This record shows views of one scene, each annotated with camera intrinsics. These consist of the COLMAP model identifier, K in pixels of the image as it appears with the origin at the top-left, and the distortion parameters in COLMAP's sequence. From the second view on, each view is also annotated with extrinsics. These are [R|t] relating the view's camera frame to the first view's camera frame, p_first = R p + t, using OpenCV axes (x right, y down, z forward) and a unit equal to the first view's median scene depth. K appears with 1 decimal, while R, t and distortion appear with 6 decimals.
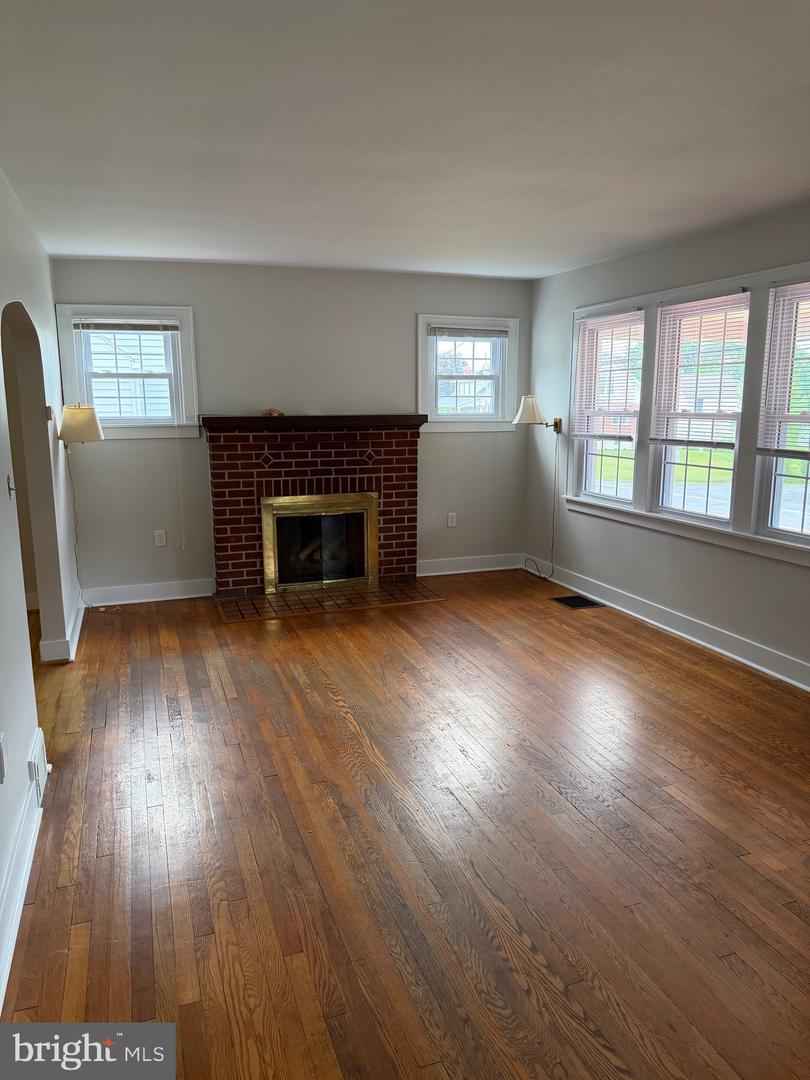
lens RADIAL K [[759.5, 0, 399.1], [0, 759.5, 543.0], [0, 0, 1]] dist [0.033843, -0.087875]
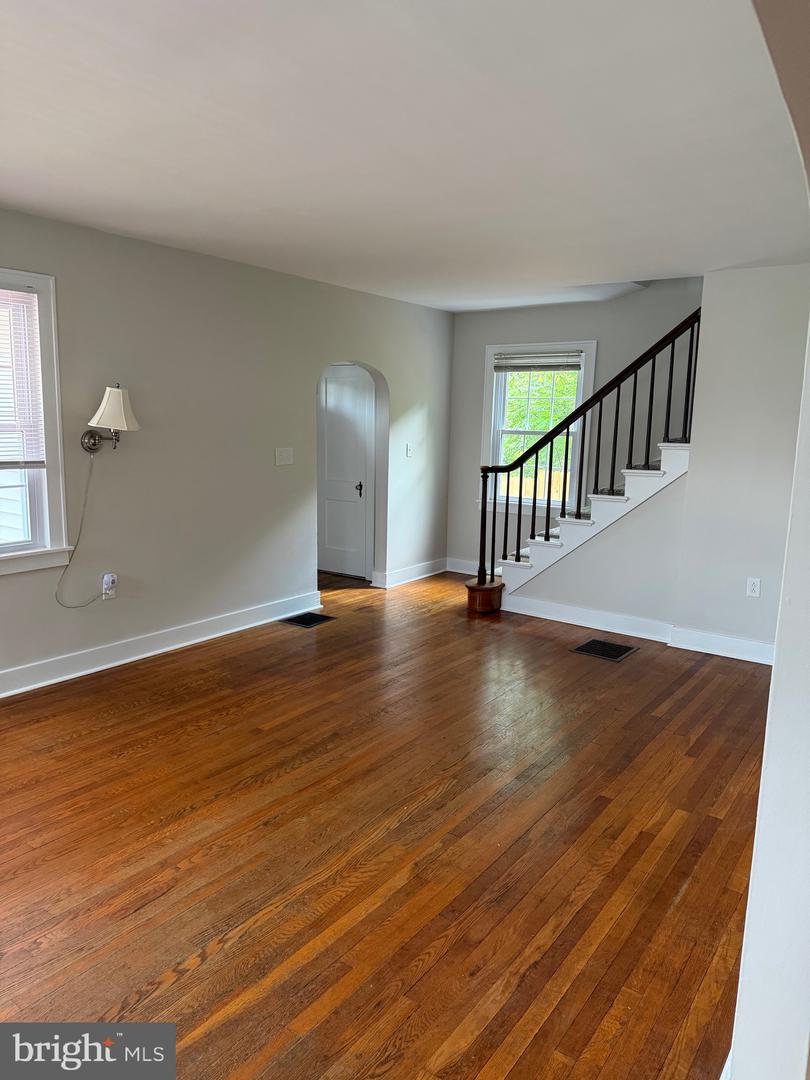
lens RADIAL K [[759.5, 0, 399.2], [0, 759.5, 534.9], [0, 0, 1]] dist [0.033843, -0.087875]
pose [[-0.559160, -0.155660, 0.814316, -0.599250], [0.137001, 0.951364, 0.275930, -0.238067], [-0.817662, 0.265851, -0.510639, 1.120105]]
